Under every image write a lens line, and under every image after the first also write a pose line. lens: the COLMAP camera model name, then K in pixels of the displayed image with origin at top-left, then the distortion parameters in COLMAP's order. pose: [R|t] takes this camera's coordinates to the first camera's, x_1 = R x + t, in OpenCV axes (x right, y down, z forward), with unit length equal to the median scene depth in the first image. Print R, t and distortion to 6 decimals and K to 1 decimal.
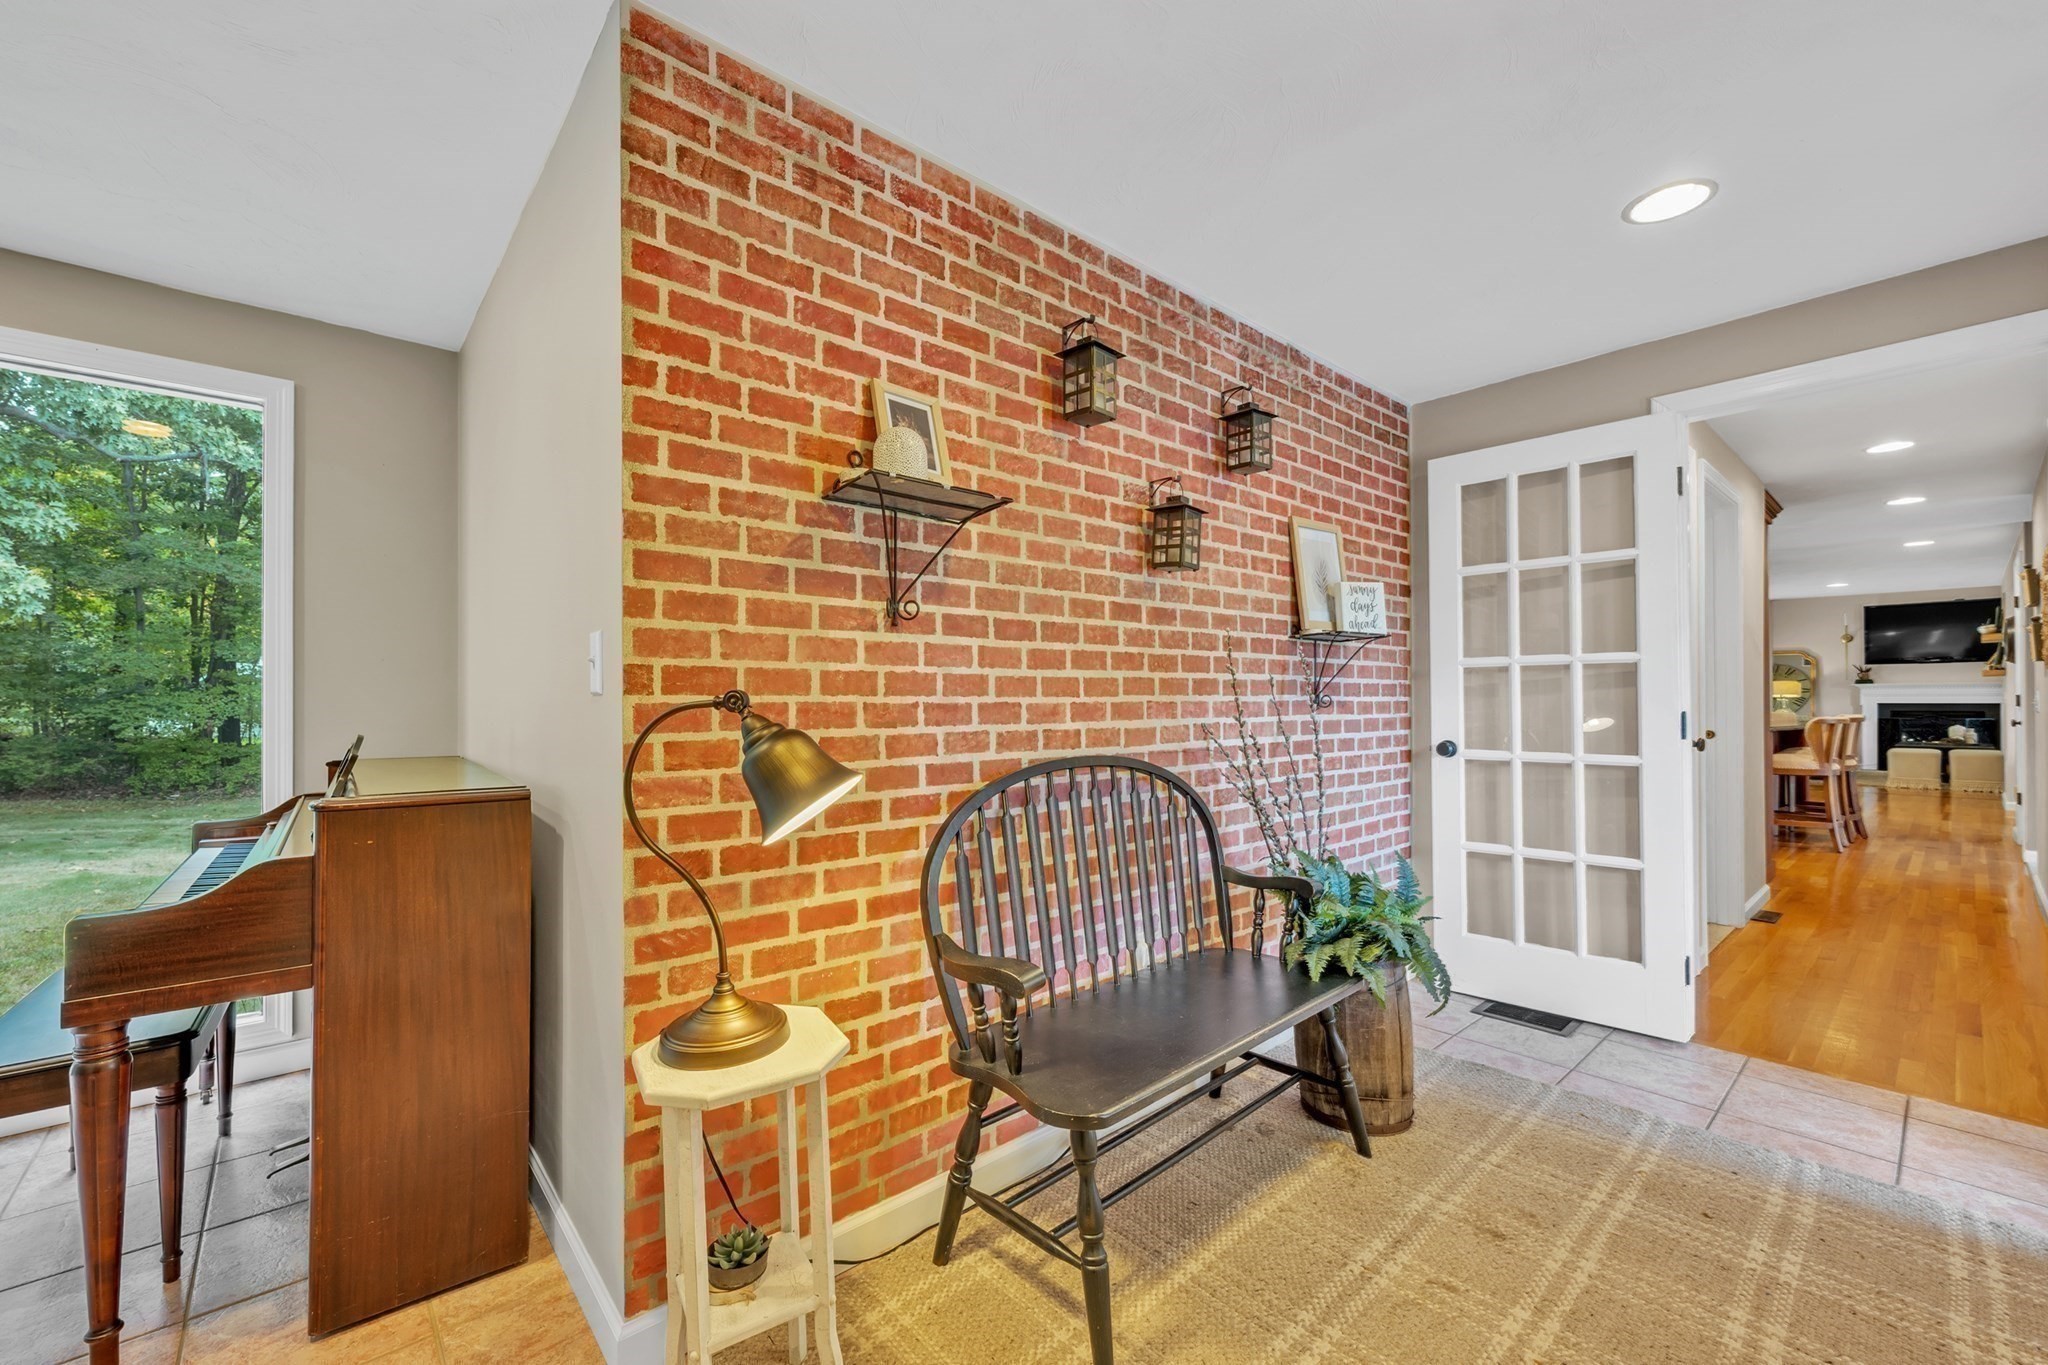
lens RADIAL K [[822.0, 0, 1028.8], [0, 822.0, 689.3], [0, 0, 1]] dist [0.000972, 0.000148]
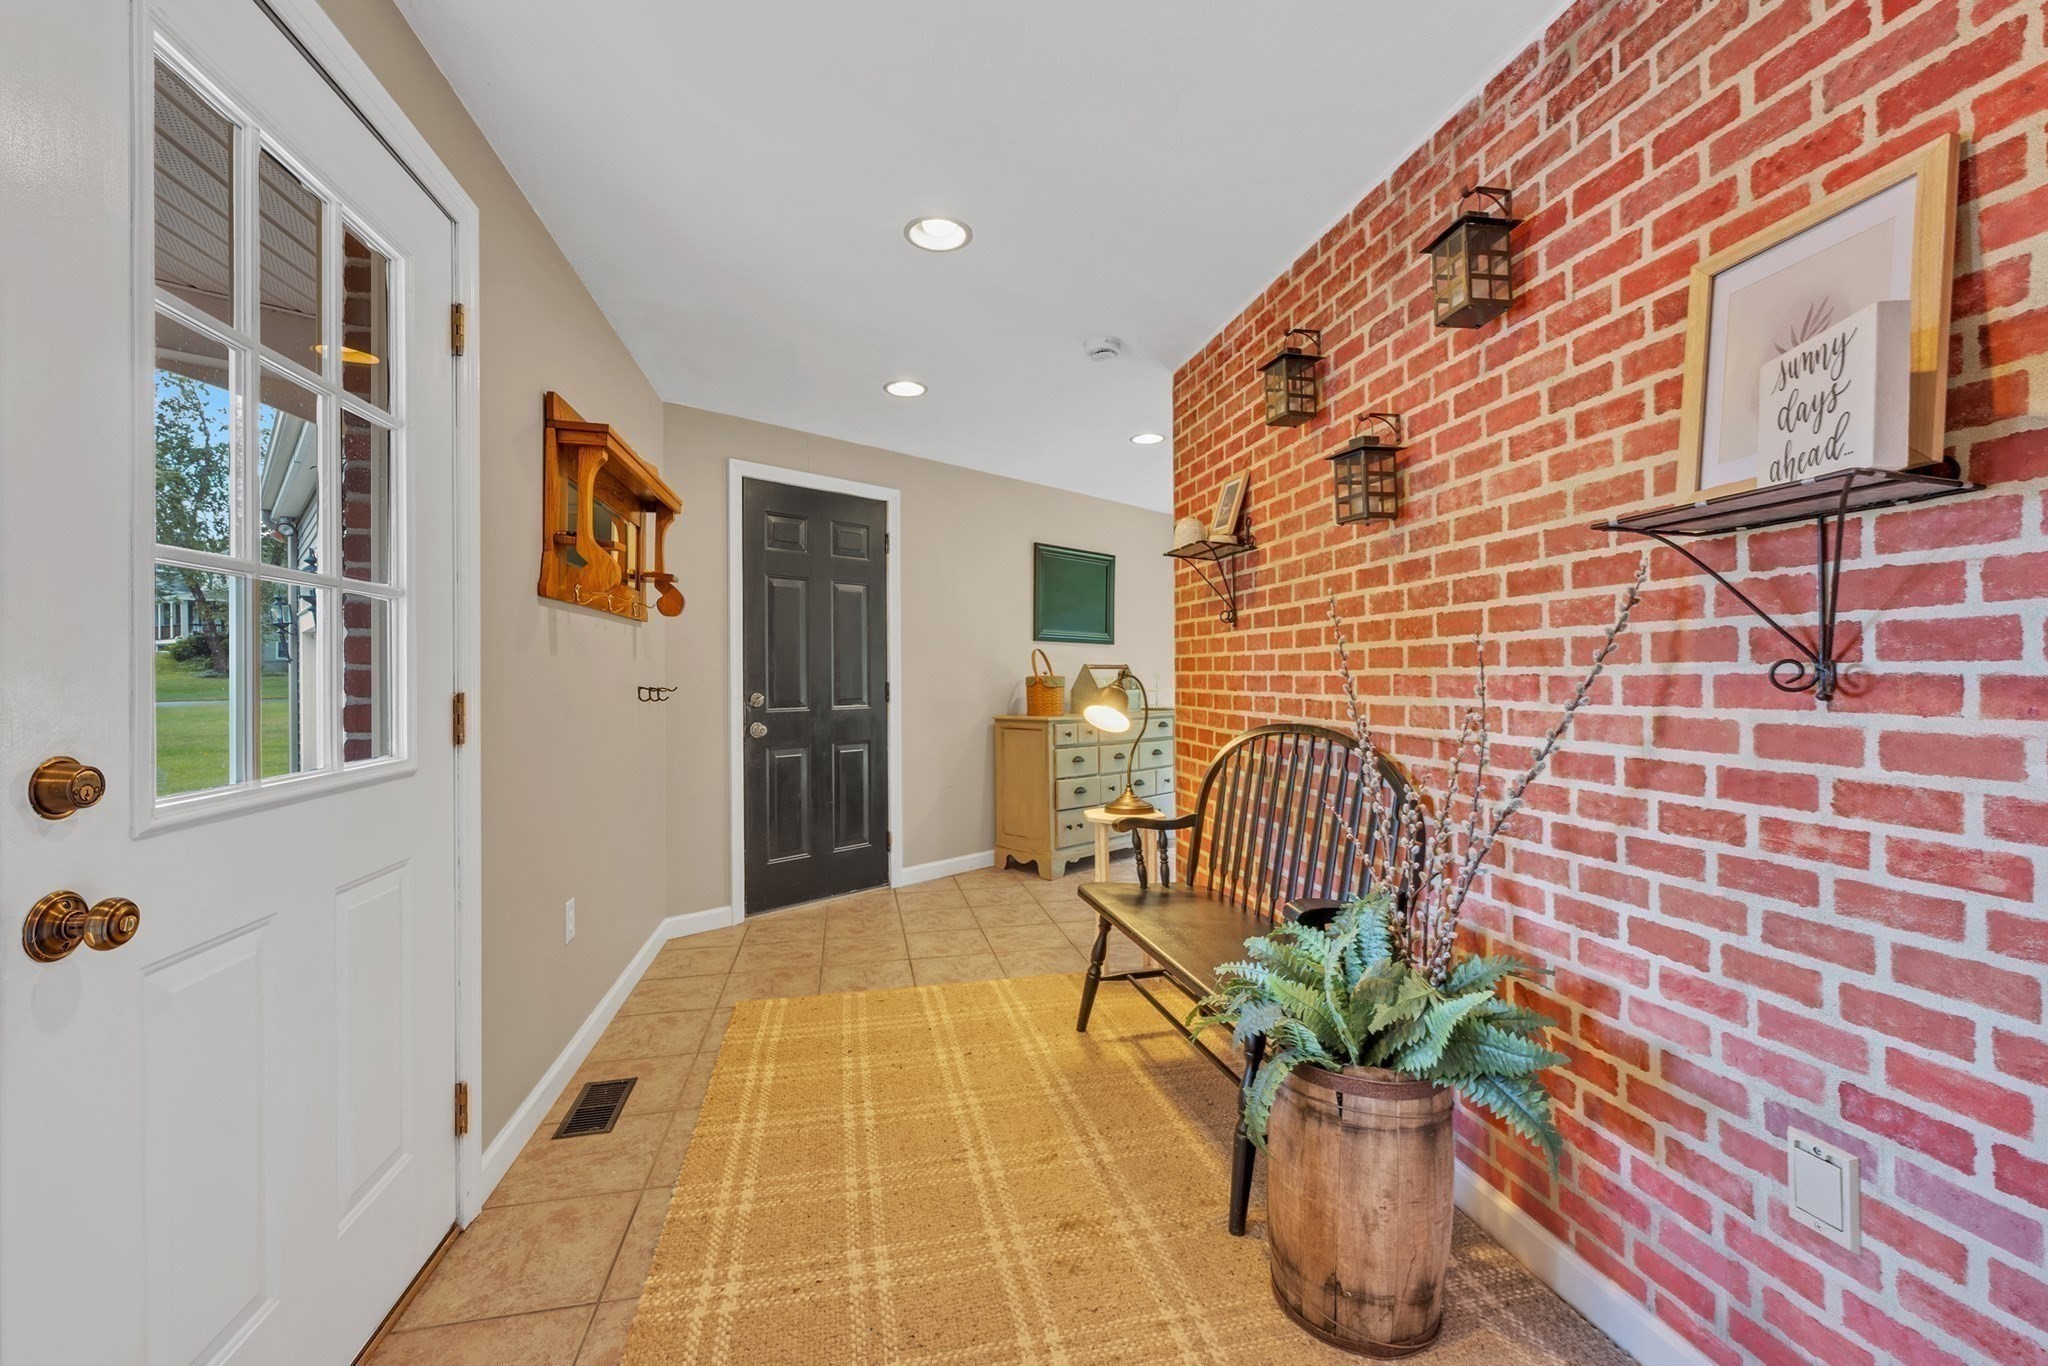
lens RADIAL K [[822.0, 0, 1026.6], [0, 822.0, 686.9], [0, 0, 1]] dist [0.000972, 0.000148]
pose [[-0.489006, 0.013783, -0.872172, 1.094901], [0.009596, 0.999900, 0.010421, 0.014809], [0.872228, -0.003273, -0.489089, 1.099110]]
